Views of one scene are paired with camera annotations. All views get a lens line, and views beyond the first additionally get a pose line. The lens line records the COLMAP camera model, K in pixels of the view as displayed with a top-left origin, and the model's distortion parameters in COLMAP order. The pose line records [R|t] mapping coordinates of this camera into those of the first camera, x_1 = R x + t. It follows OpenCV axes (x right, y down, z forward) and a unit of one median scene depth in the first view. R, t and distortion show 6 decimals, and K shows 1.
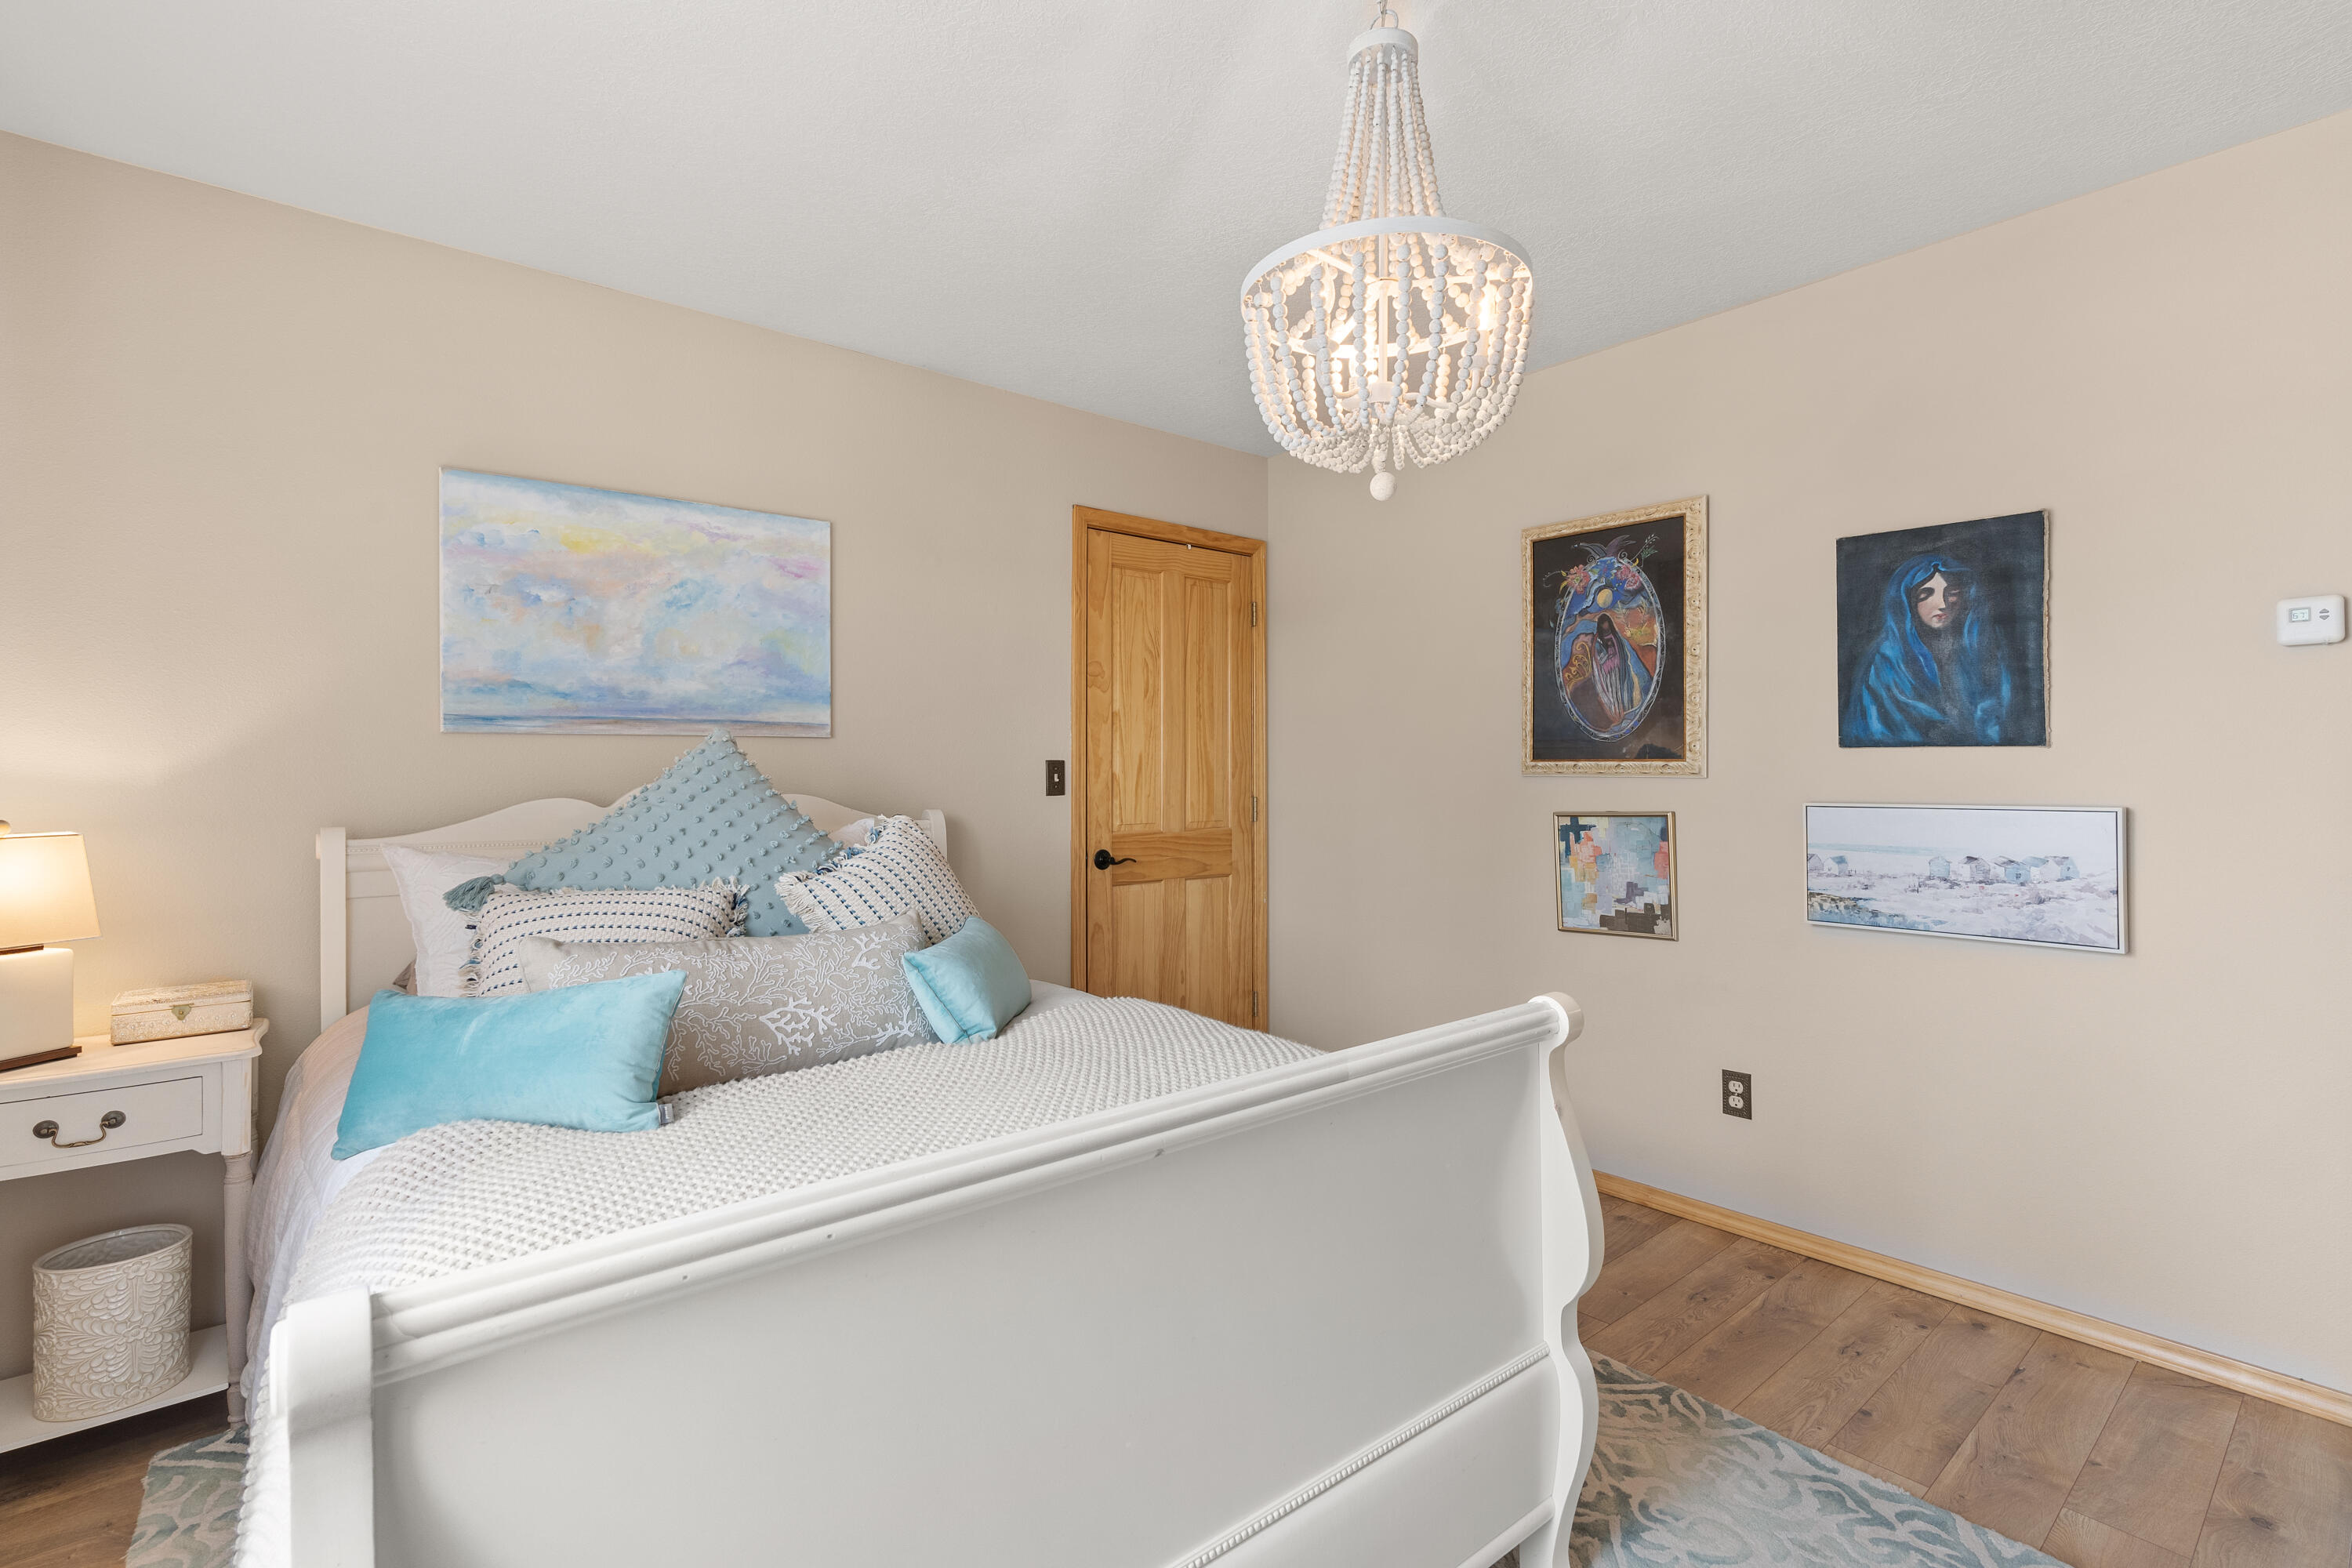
lens RADIAL K [[1065.6, 0, 1173.0], [0, 1065.6, 779.8], [0, 0, 1]] dist [-0.006230, 0.000750]
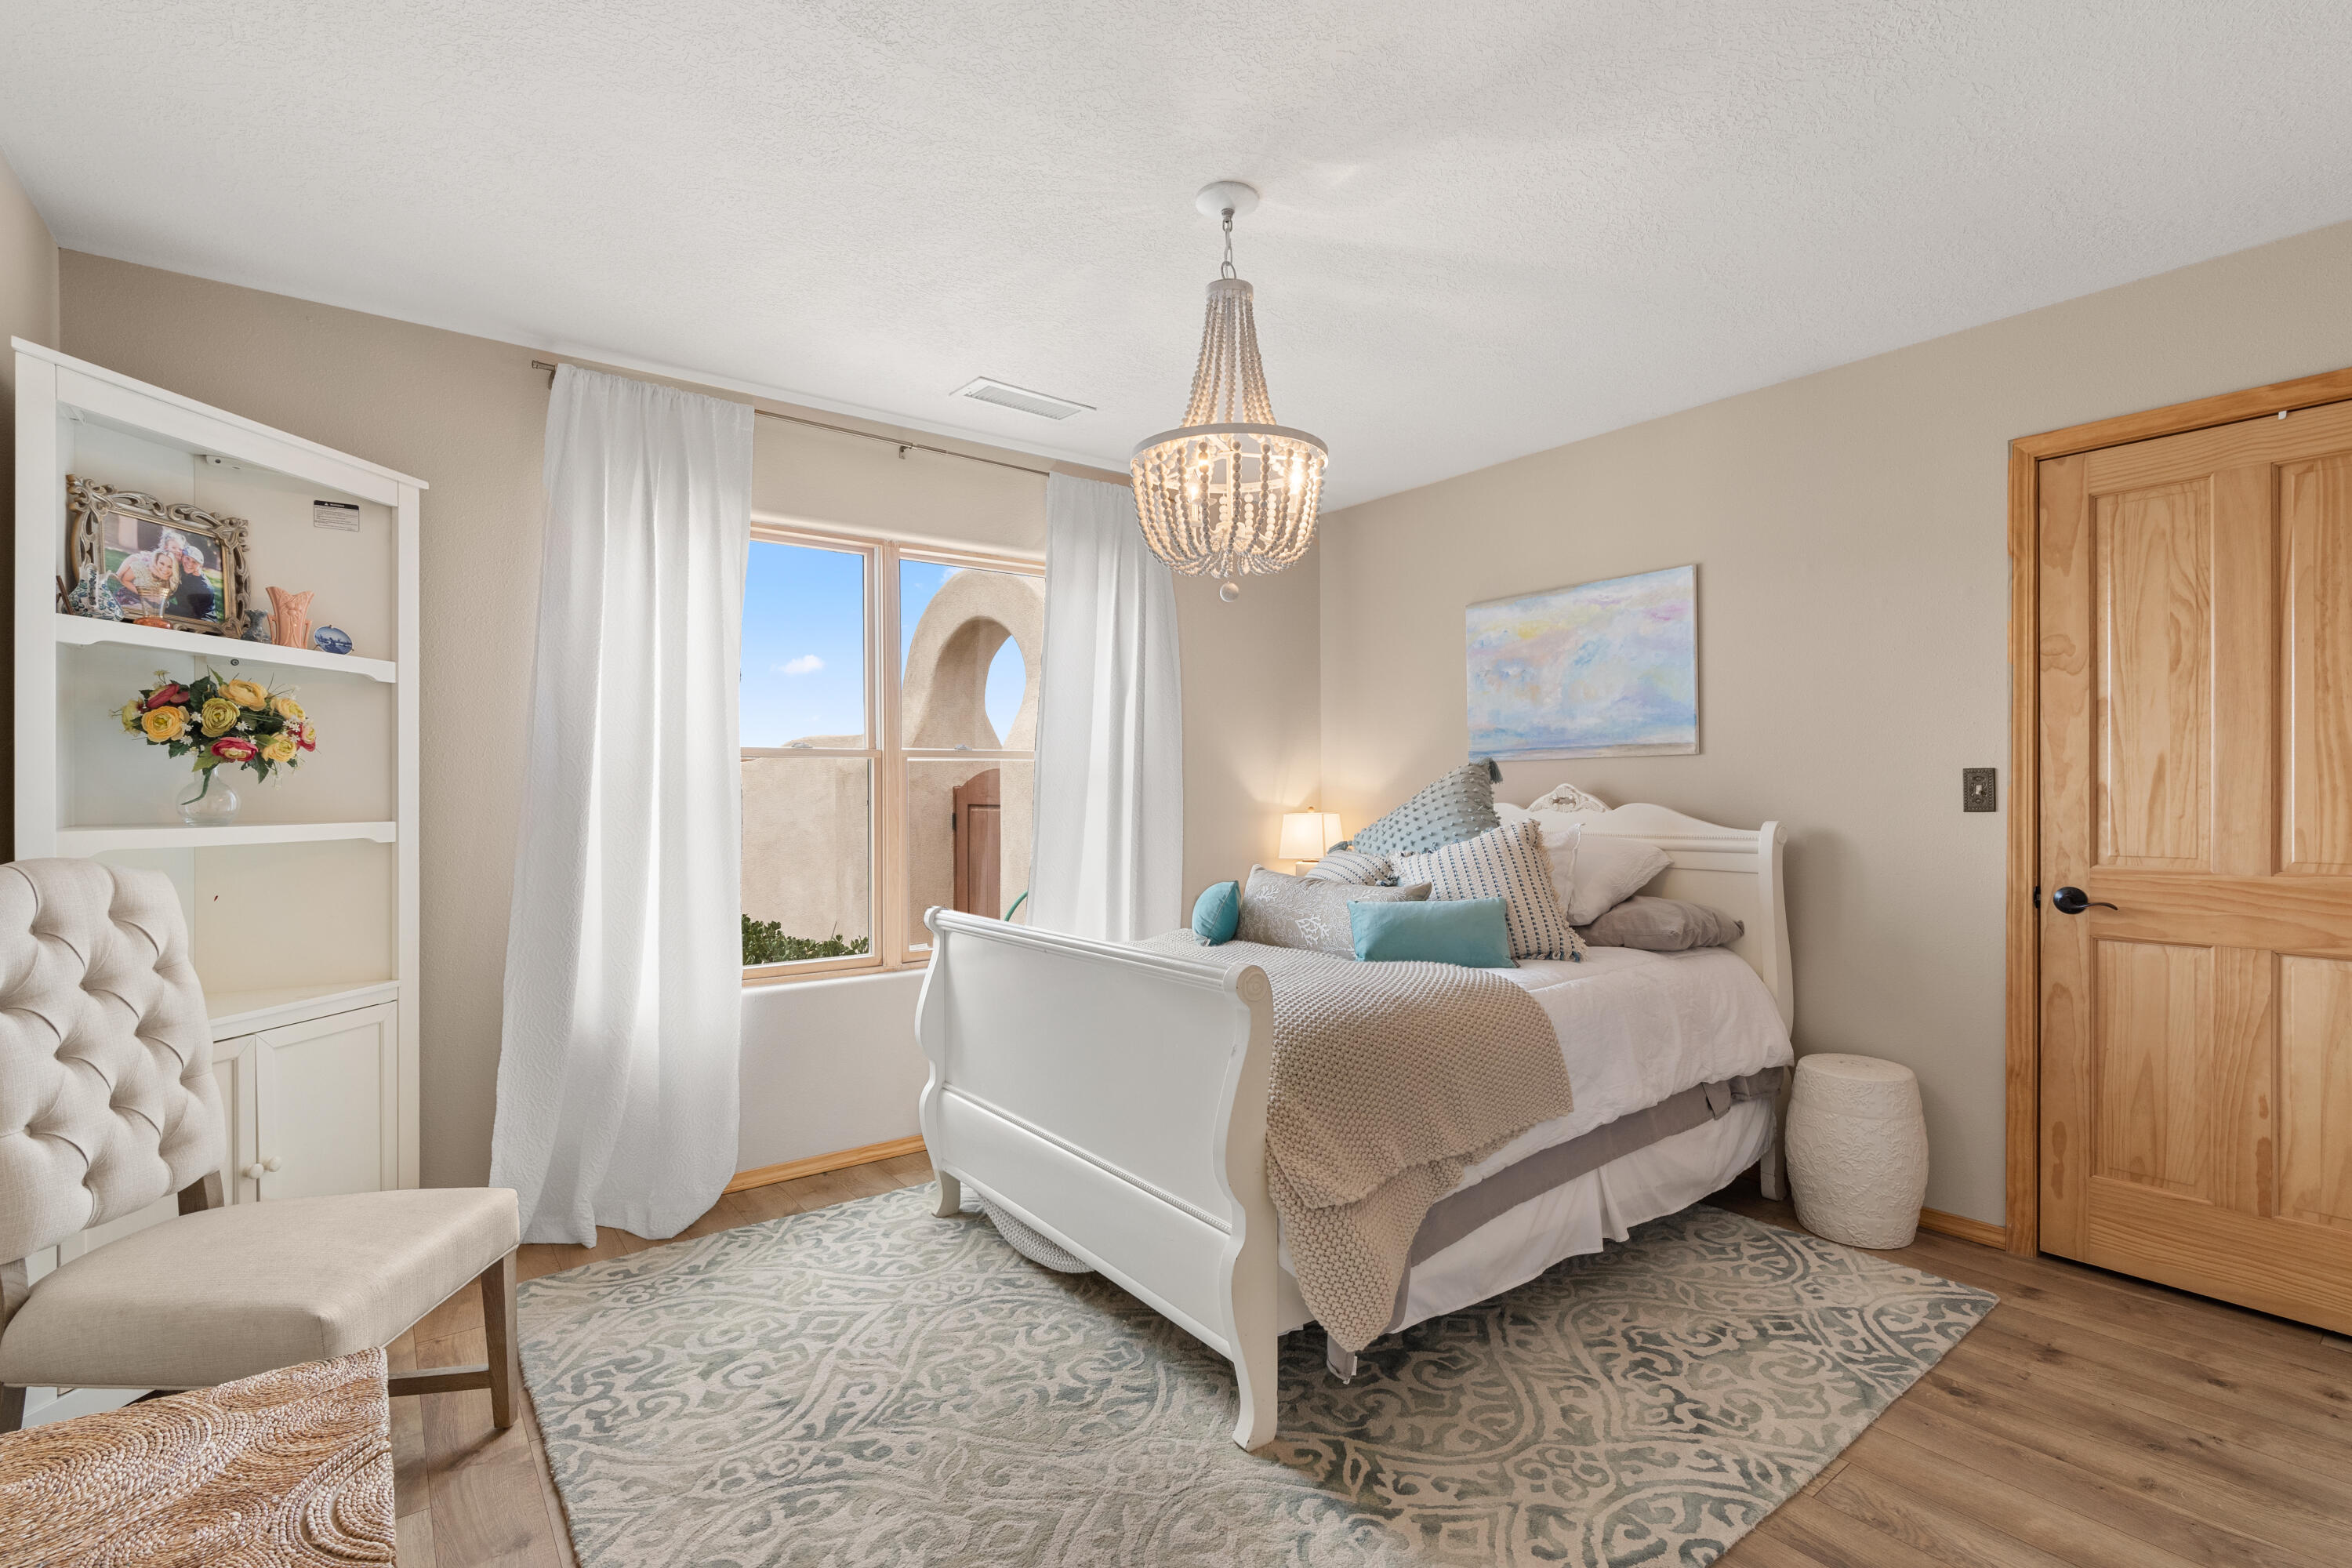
lens RADIAL K [[1065.6, 0, 1174.2], [0, 1065.6, 787.2], [0, 0, 1]] dist [-0.006230, 0.000750]
pose [[-0.038057, -0.000994, -0.999275, 0.859312], [-0.000899, 0.999999, -0.000961, -0.003055], [0.999275, 0.000862, -0.038058, 0.504915]]
